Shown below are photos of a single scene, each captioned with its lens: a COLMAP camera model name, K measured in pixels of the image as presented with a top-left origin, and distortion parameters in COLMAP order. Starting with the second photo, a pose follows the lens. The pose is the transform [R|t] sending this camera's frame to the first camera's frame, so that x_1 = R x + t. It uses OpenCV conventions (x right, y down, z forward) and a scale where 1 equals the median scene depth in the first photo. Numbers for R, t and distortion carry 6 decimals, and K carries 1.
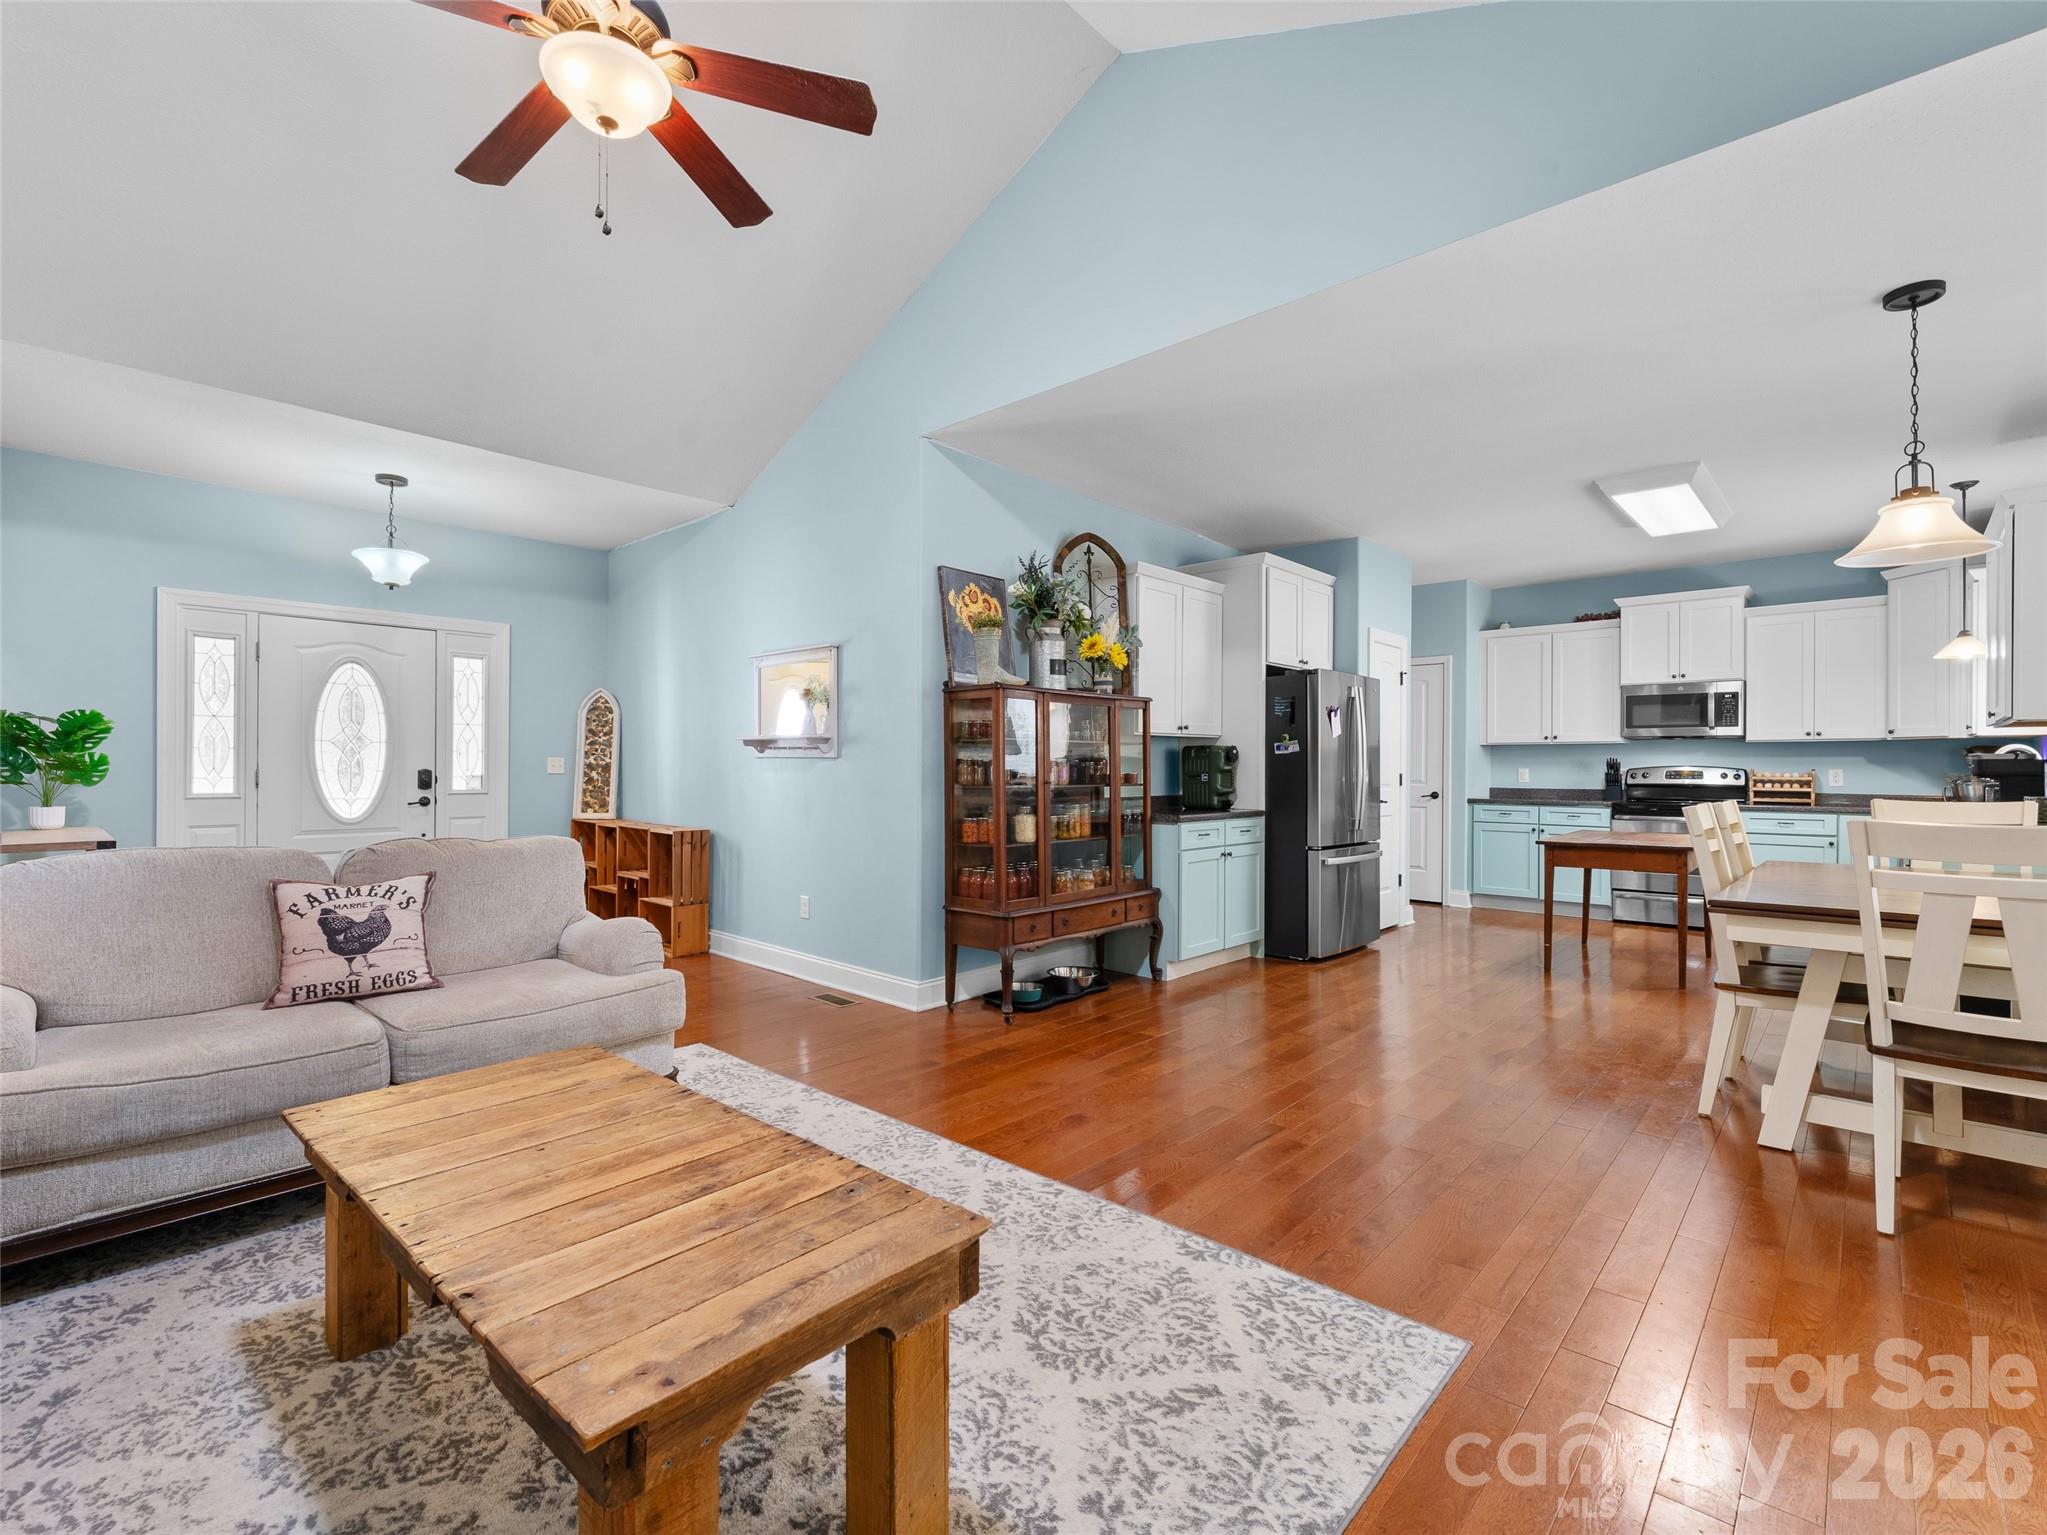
lens RADIAL K [[933.0, 0, 1026.3], [0, 933.0, 771.4], [0, 0, 1]] dist [-0.003349, 0.001097]
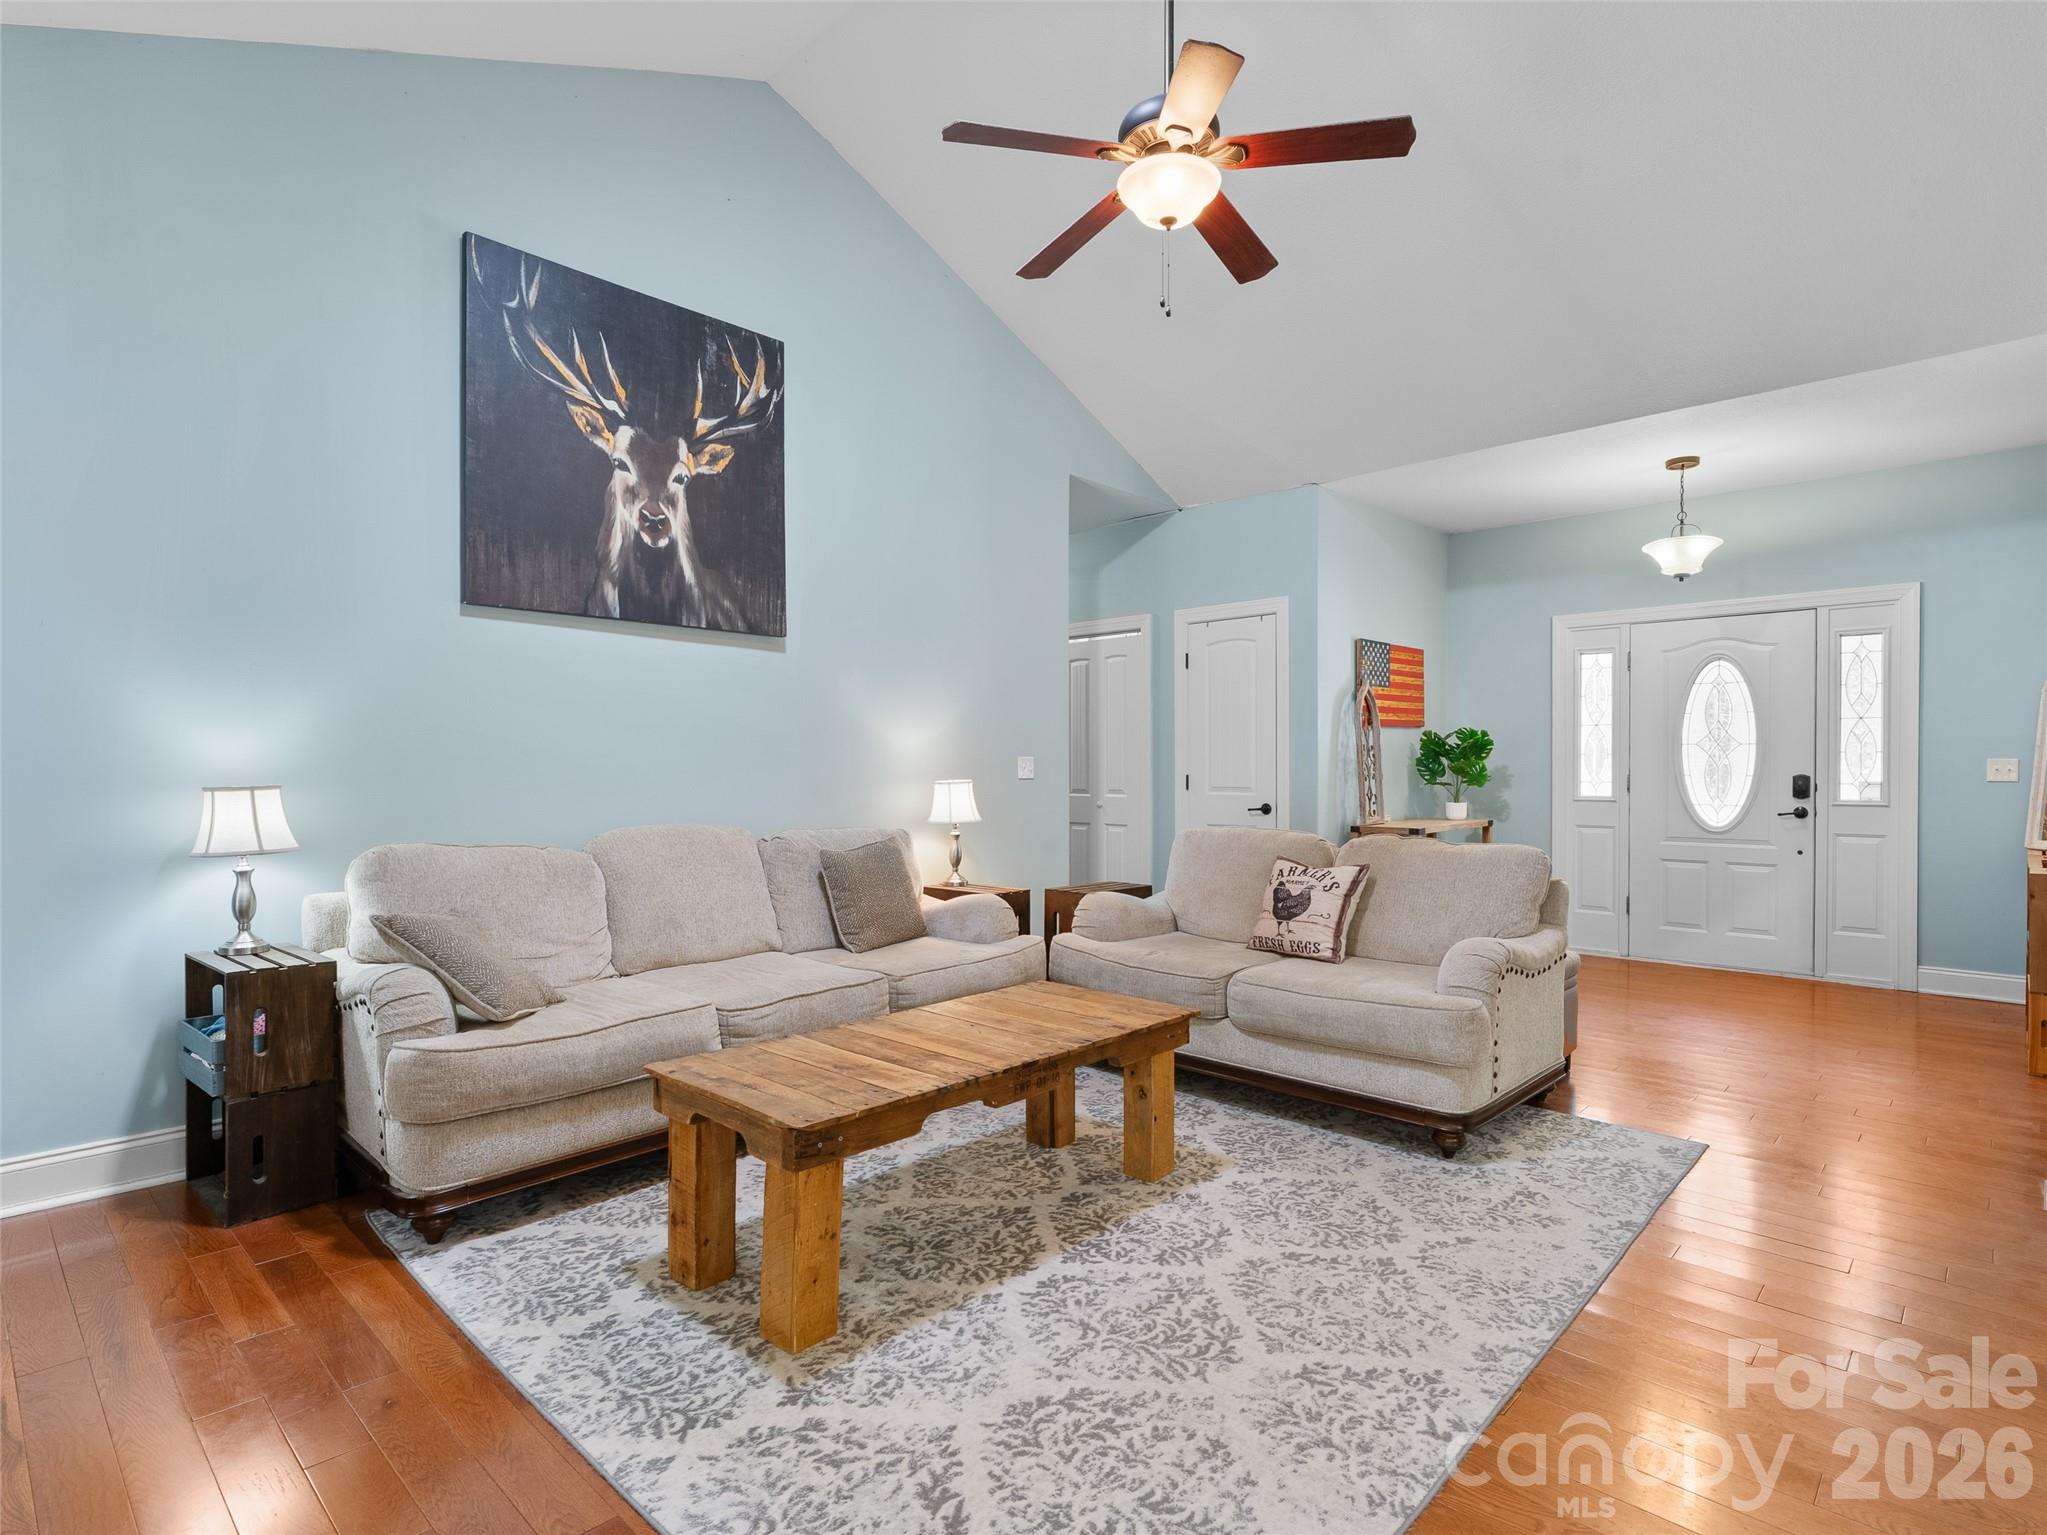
lens RADIAL K [[1041.8, 0, 1014.8], [0, 1041.8, 782.0], [0, 0, 1]] dist [-0.000308, -0.000606]
pose [[-0.027178, 0.008177, -0.999597, 0.361018], [-0.004768, 0.999954, 0.008310, 0.000157], [0.999619, 0.004992, -0.027138, 0.350112]]
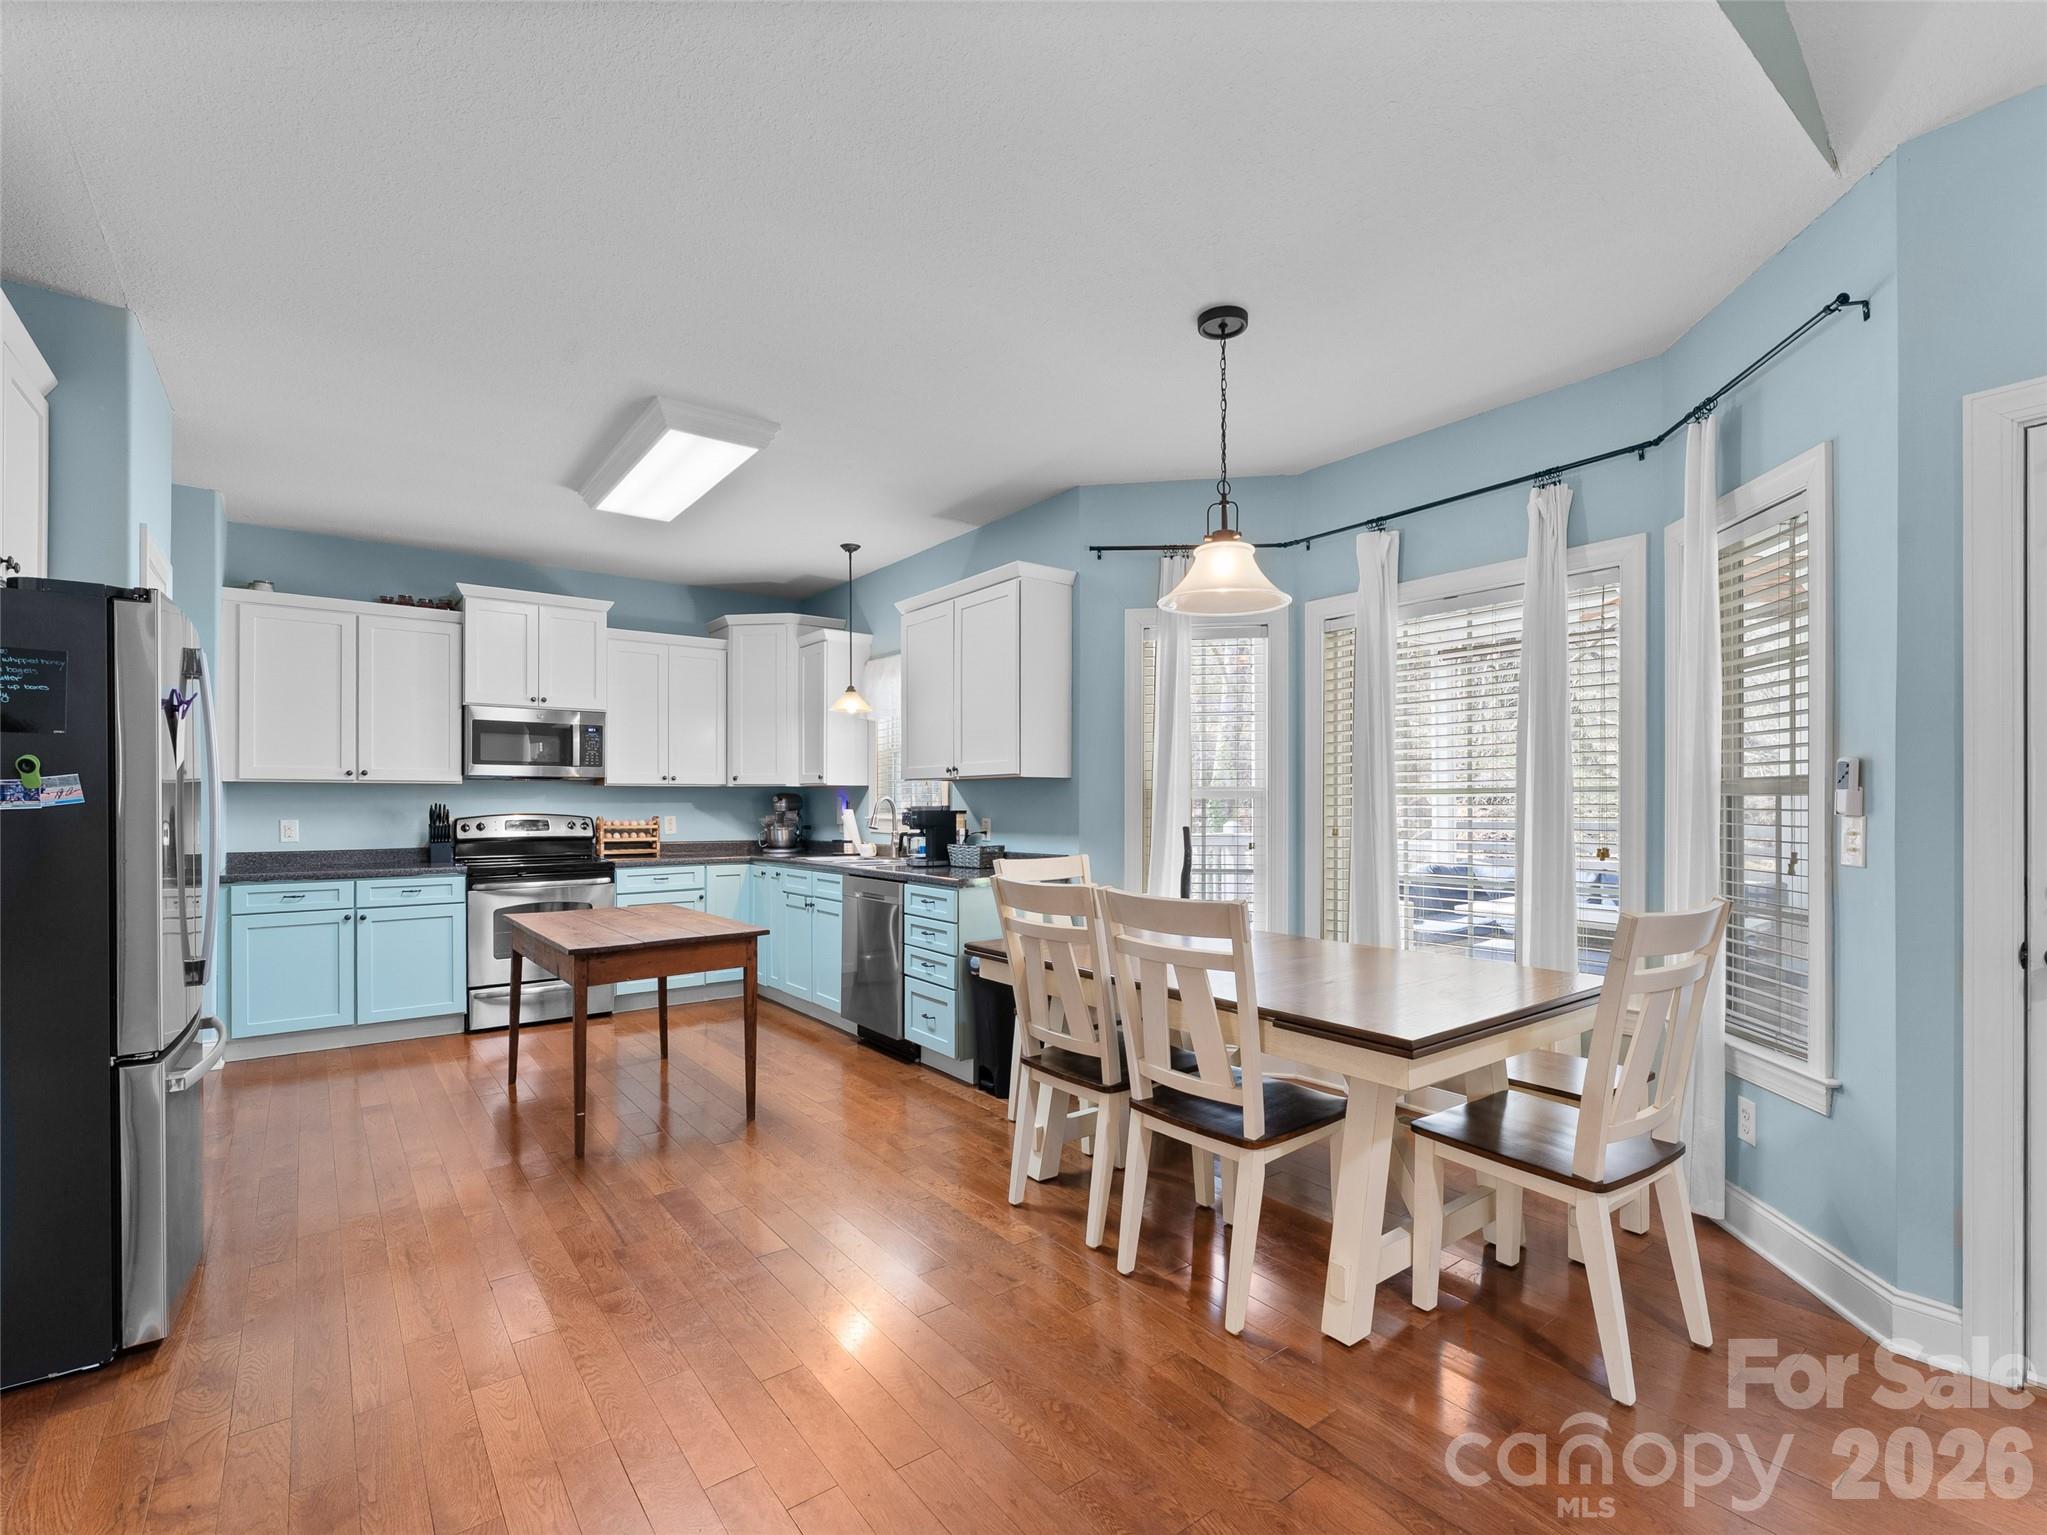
lens RADIAL K [[933.0, 0, 1009.4], [0, 933.0, 794.1], [0, 0, 1]] dist [-0.003349, 0.001097]
pose [[0.179612, 0.002884, 0.983733, 0.000462], [0.005763, 0.999975, -0.003984, -0.022639], [-0.983721, 0.006385, 0.179591, 0.604117]]
